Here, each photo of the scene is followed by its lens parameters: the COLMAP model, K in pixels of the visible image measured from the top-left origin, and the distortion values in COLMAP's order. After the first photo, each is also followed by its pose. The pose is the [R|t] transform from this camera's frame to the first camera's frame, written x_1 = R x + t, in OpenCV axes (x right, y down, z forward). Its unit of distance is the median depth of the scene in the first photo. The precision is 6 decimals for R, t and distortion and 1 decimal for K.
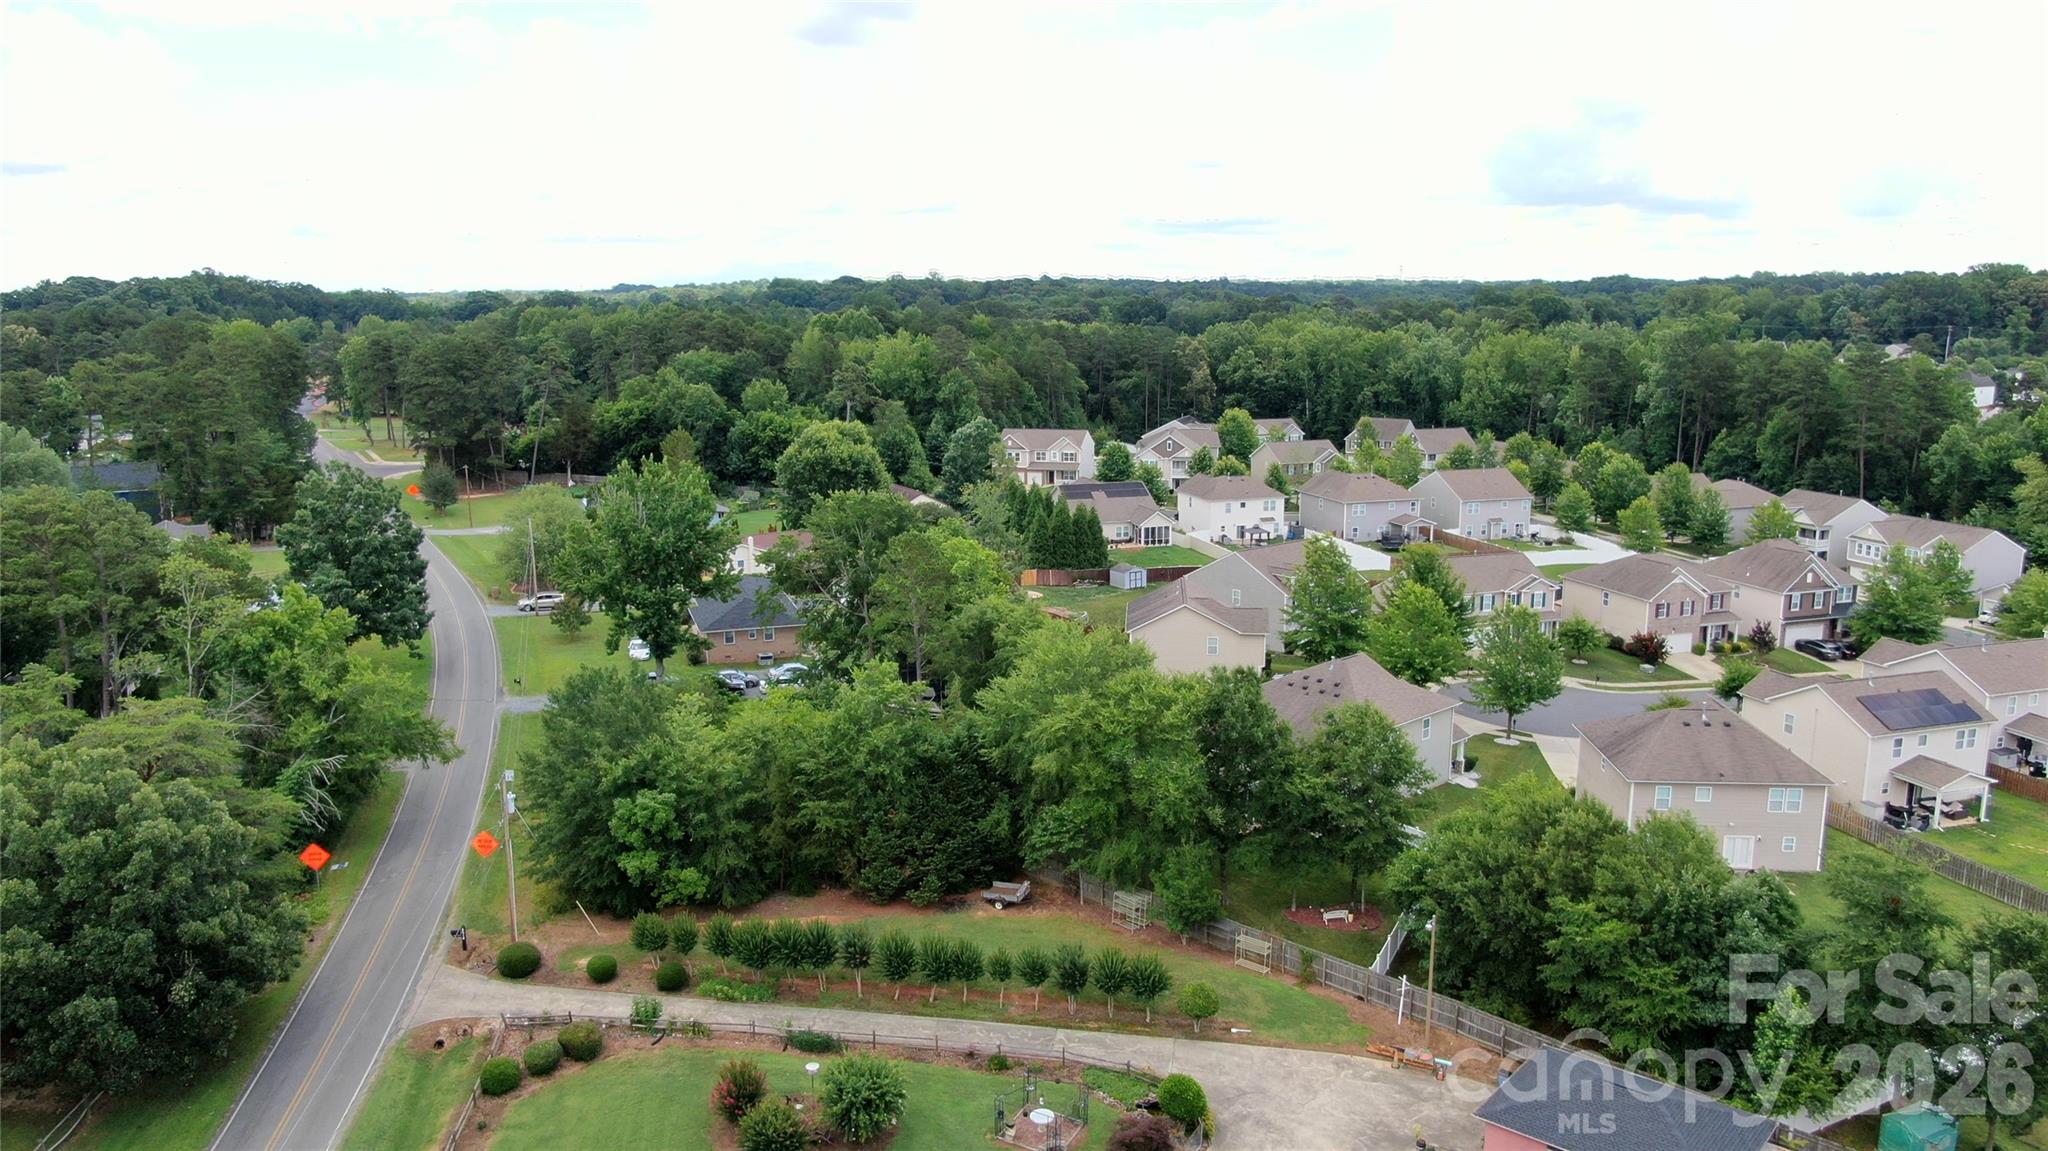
lens RADIAL K [[1460.0, 0, 1032.4], [0, 1460.0, 571.6], [0, 0, 1]] dist [-0.024869, 0.010824]
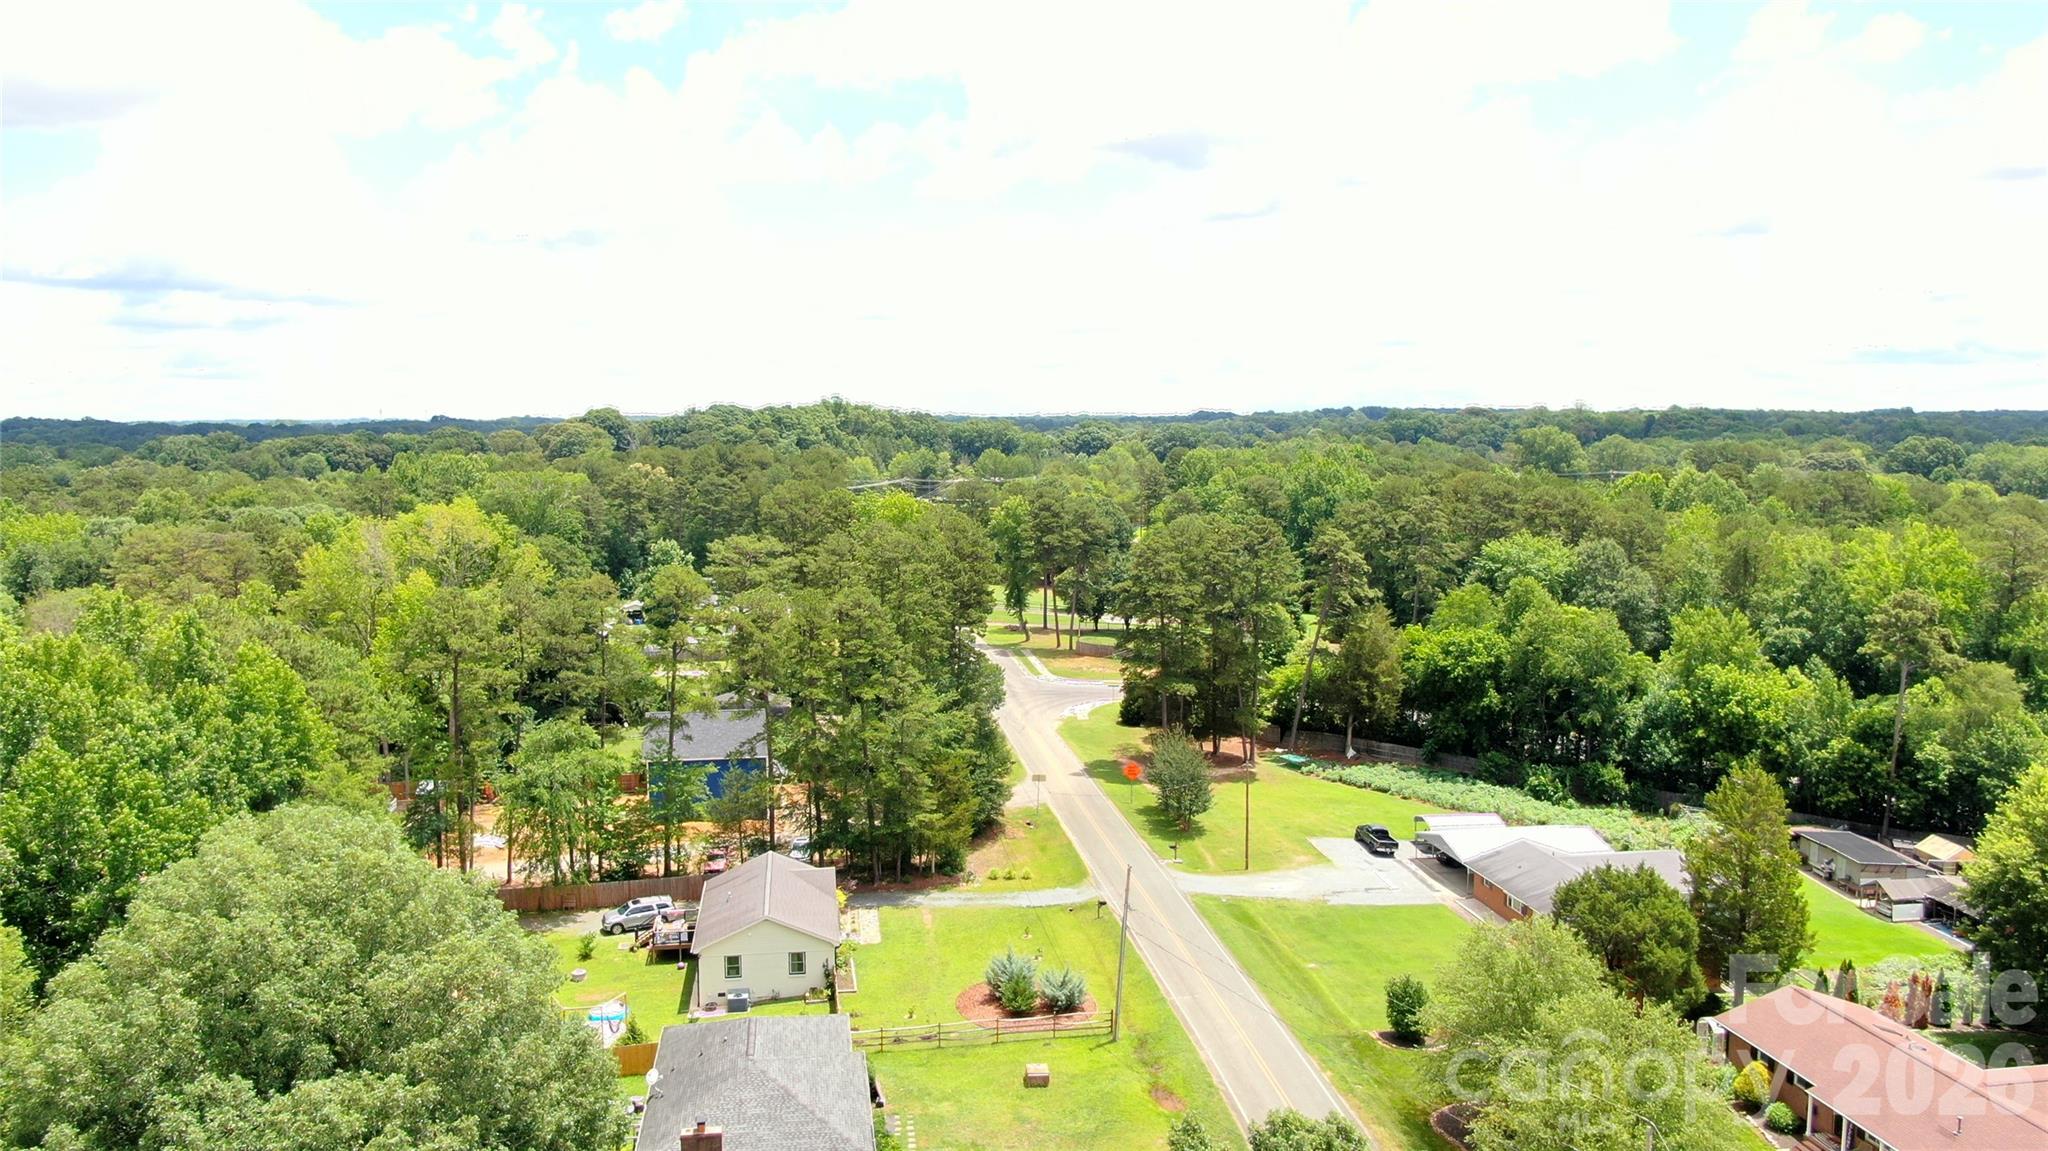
lens RADIAL K [[1460.0, 0, 1028.9], [0, 1460.0, 576.8], [0, 0, 1]] dist [-0.024869, 0.010824]
pose [[0.931506, 0.046585, -0.360731, -0.121094], [-0.075483, 0.994932, -0.066431, -0.045478], [0.355808, 0.089110, 0.930301, 0.196941]]
